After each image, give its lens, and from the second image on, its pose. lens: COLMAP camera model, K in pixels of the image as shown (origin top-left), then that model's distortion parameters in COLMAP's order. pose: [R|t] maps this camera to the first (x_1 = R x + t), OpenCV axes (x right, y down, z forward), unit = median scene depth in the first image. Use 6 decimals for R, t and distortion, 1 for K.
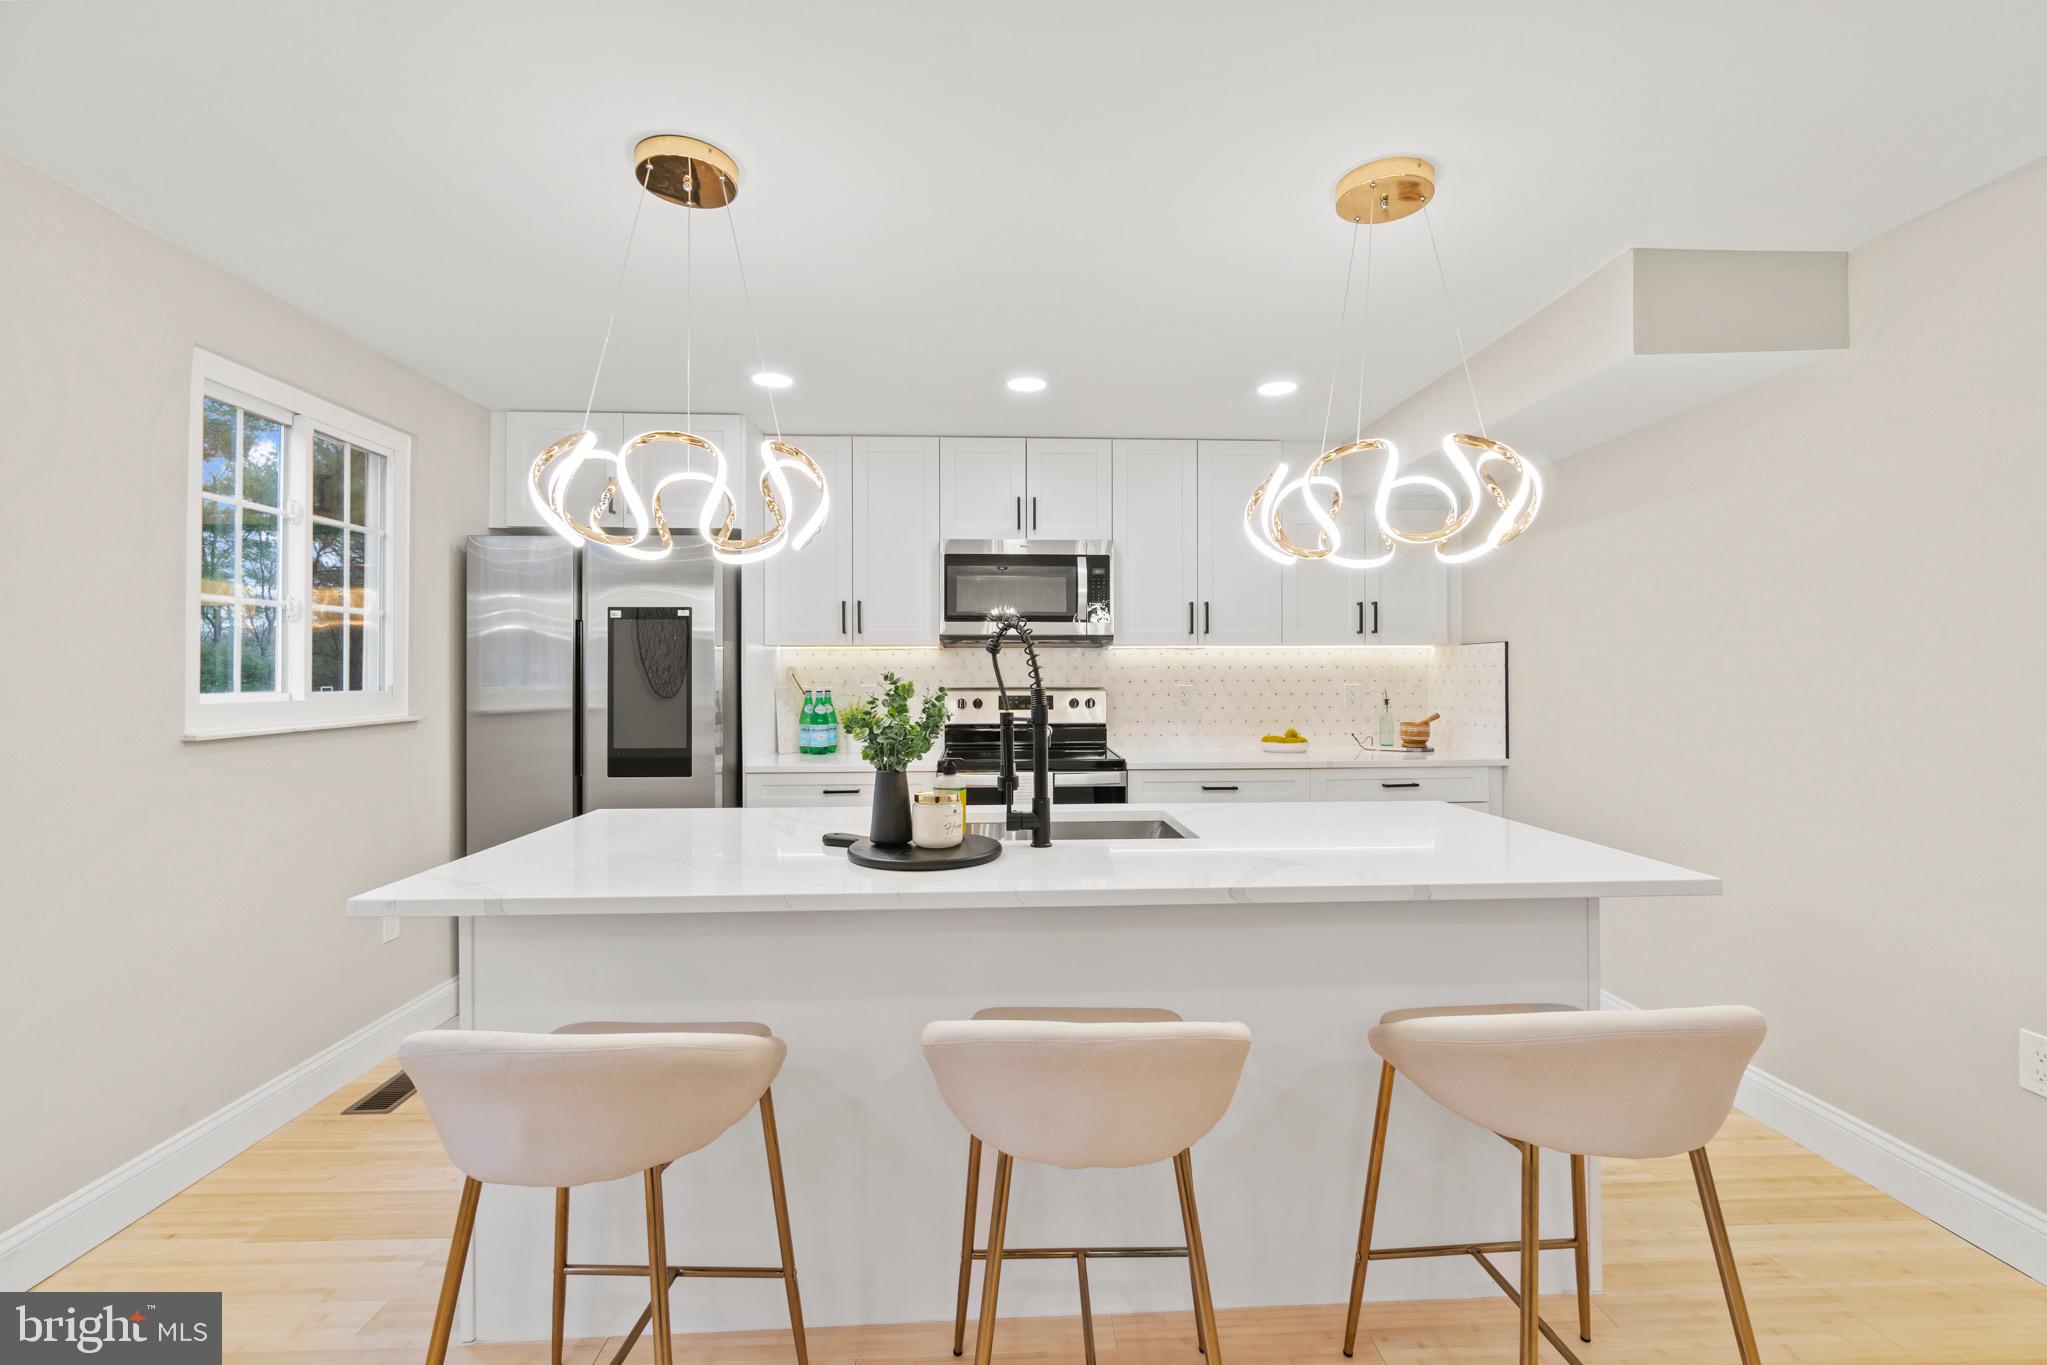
lens RADIAL K [[879.1, 0, 1025.2], [0, 879.1, 668.8], [0, 0, 1]] dist [0.000065, 0.000046]
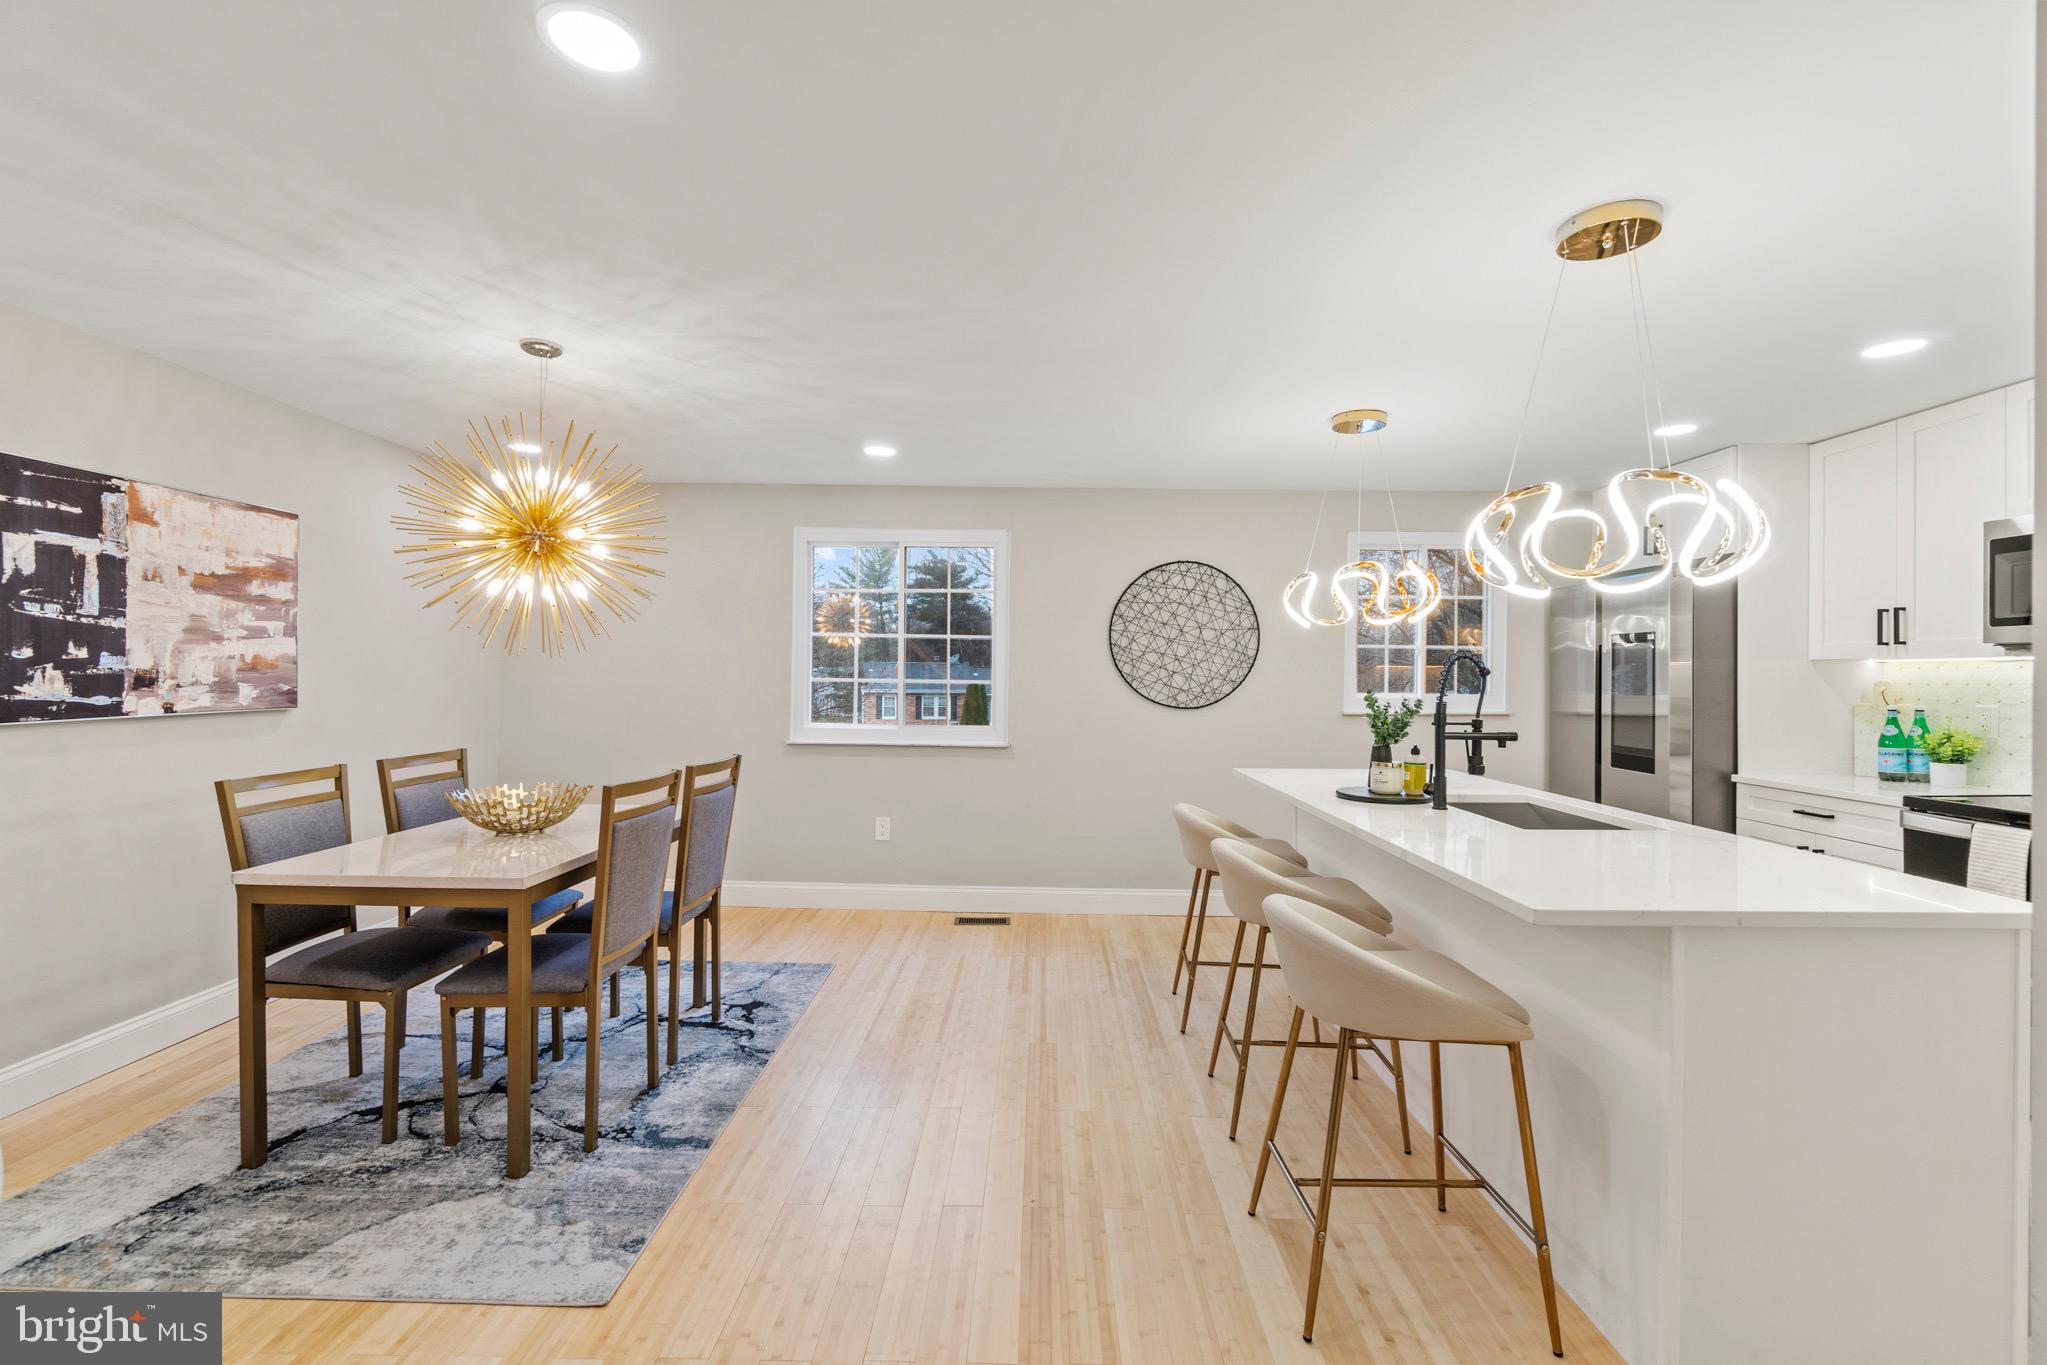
lens RADIAL K [[880.9, 0, 1018.6], [0, 880.9, 670.9], [0, 0, 1]] dist [0.001016, 0.000806]
pose [[-0.058534, -0.001561, -0.998284, 0.728300], [0.000274, 0.999999, -0.001580, -0.013070], [0.998285, -0.000366, -0.058533, 0.180294]]
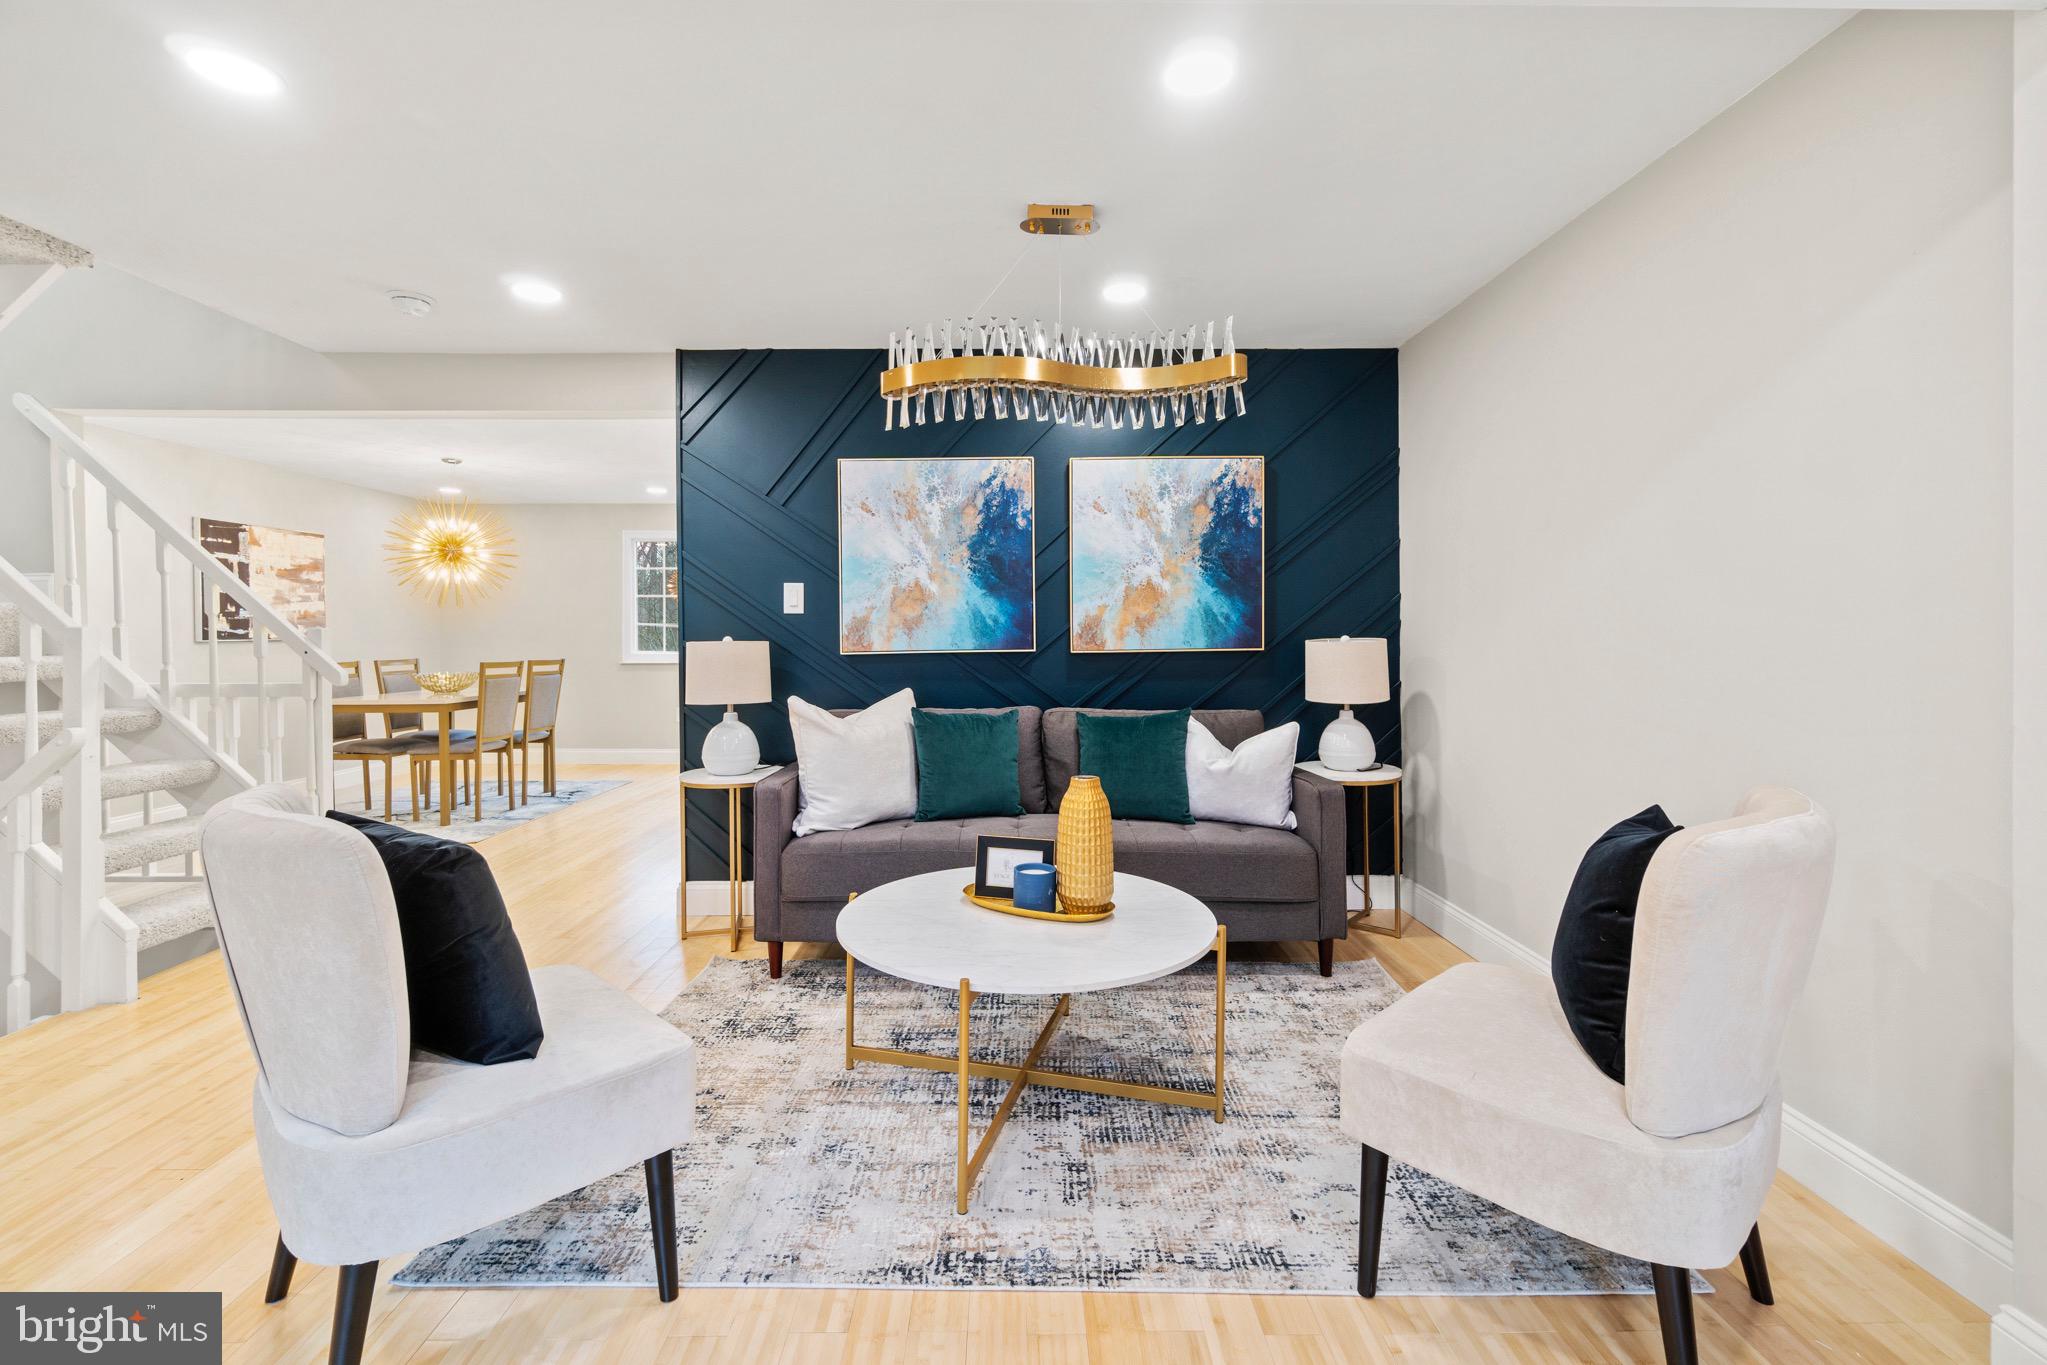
lens RADIAL K [[896.9, 0, 1025.3], [0, 896.9, 640.1], [0, 0, 1]] dist [0.000474, -0.000144]
pose [[-0.025209, 0.006996, -0.999658, 1.536389], [0.016797, 0.999837, 0.006574, 0.035693], [0.999541, -0.016625, -0.025323, 0.758632]]
